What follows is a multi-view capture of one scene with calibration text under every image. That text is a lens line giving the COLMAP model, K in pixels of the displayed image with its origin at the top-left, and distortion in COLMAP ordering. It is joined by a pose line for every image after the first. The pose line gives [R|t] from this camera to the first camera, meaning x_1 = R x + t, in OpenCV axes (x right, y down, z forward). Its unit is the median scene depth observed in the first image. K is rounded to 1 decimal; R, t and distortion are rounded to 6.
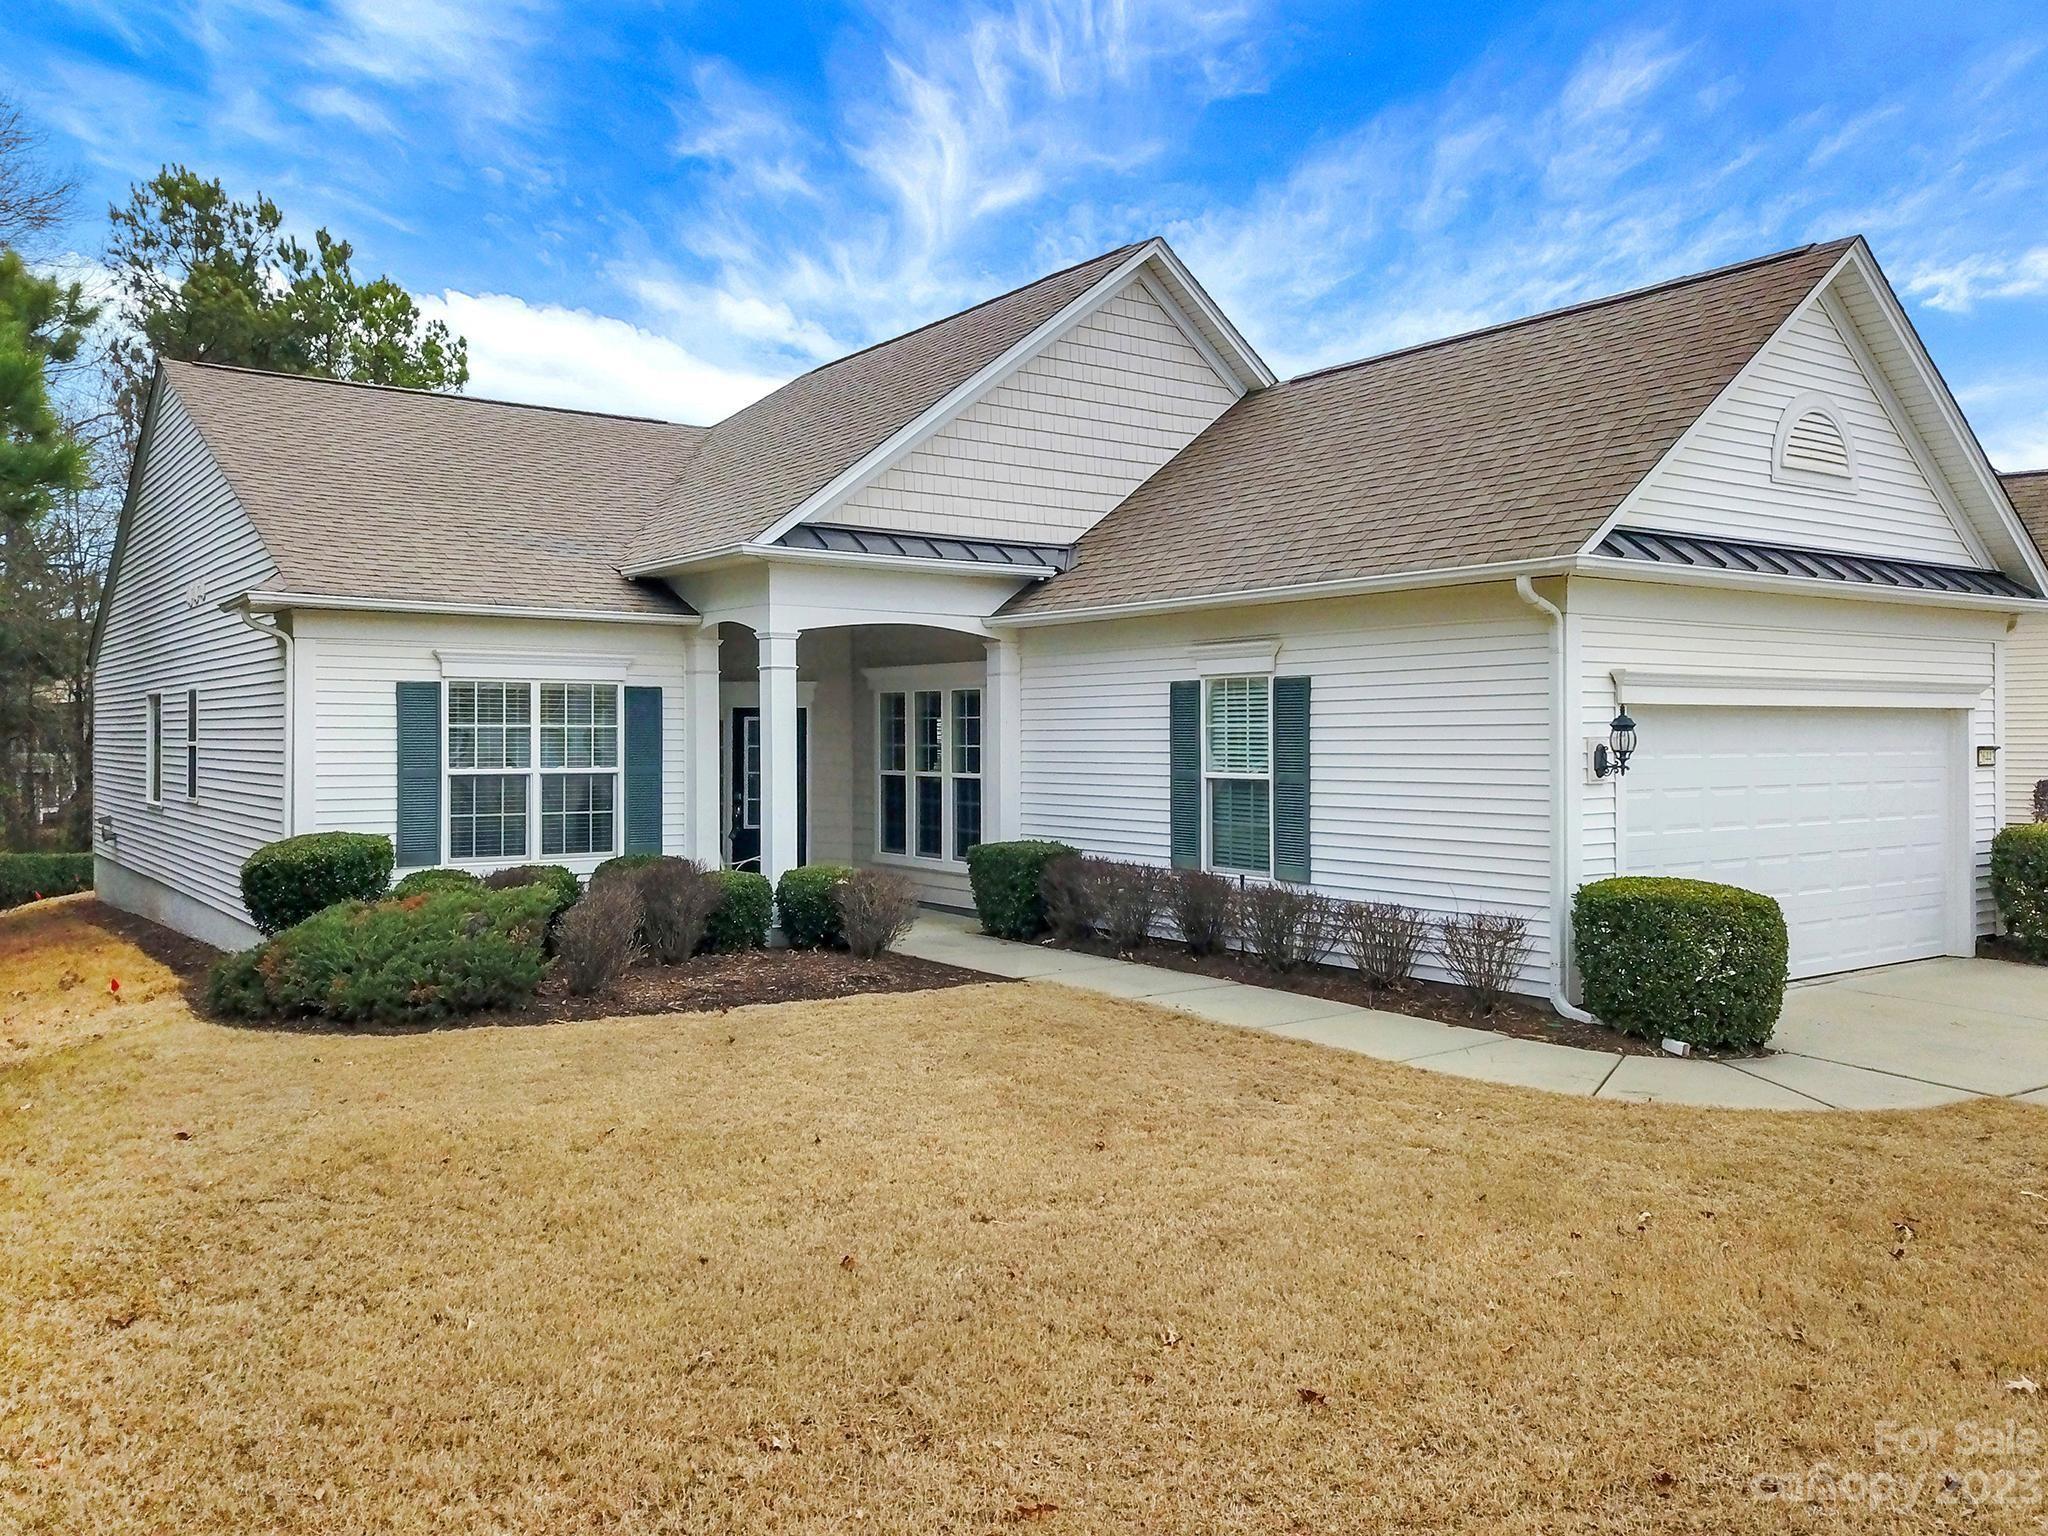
lens RADIAL K [[1606.4, 0, 1021.1], [0, 1606.4, 717.0], [0, 0, 1]] dist [-0.004761, -0.007199]
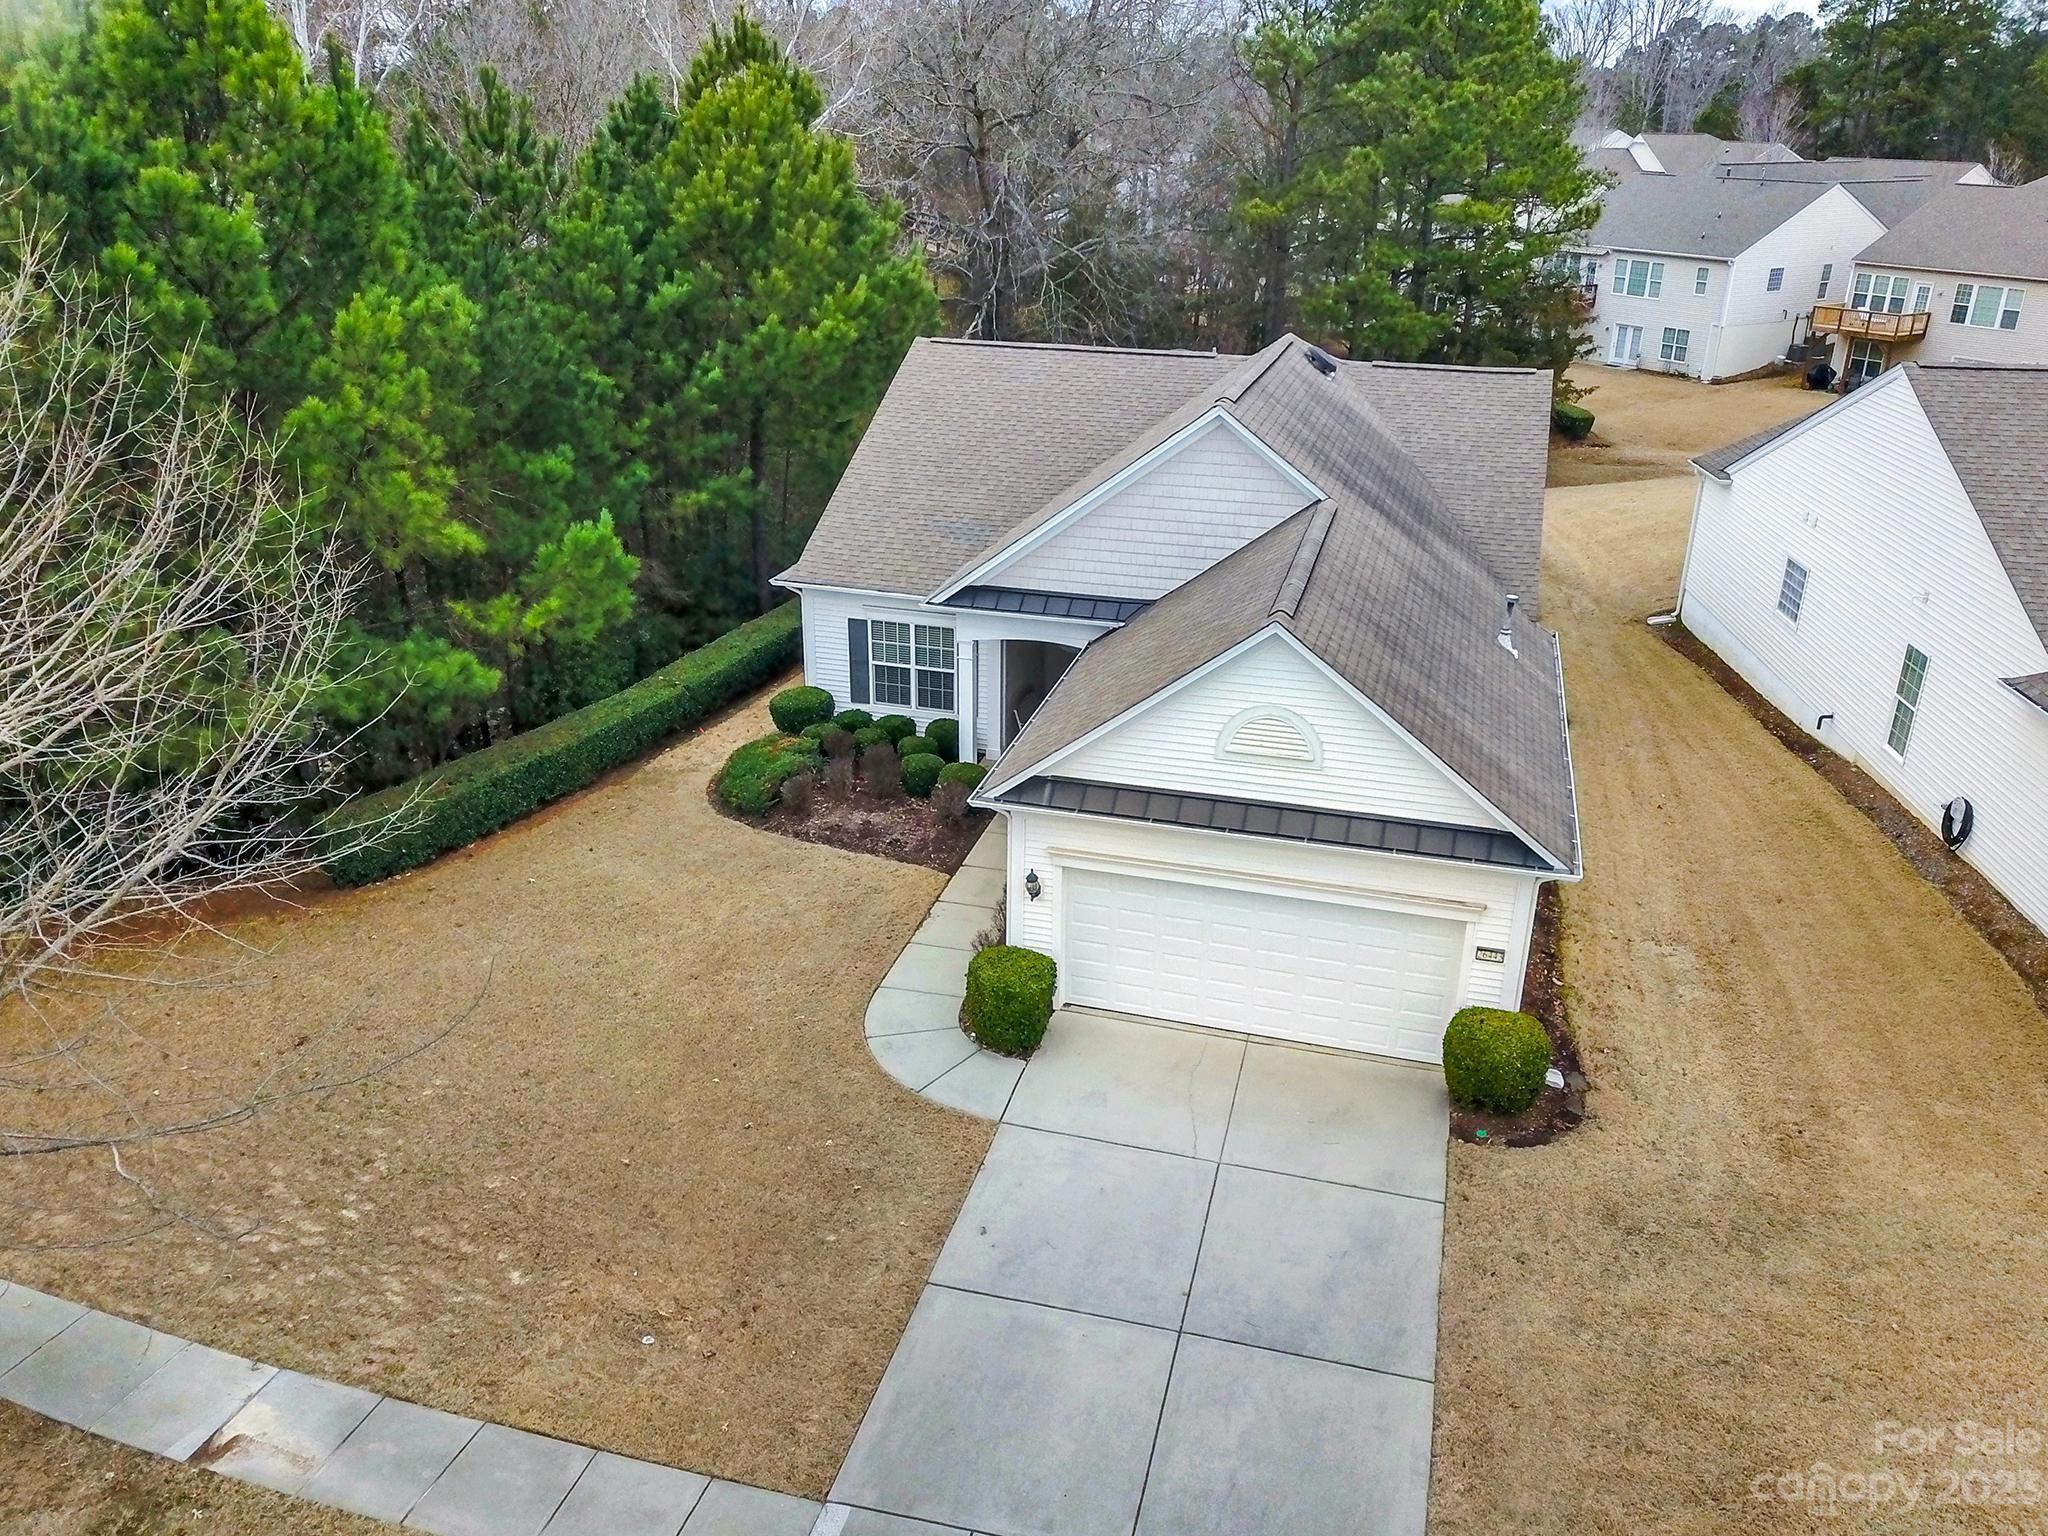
lens RADIAL K [[1554.9, 0, 1039.1], [0, 1554.9, 775.1], [0, 0, 1]] dist [0.004721, -0.008778]
pose [[0.633548, 0.311972, -0.708019, 1.179040], [-0.007589, 0.917565, 0.397512, -0.600606], [0.773666, -0.246470, 0.583689, -0.020559]]
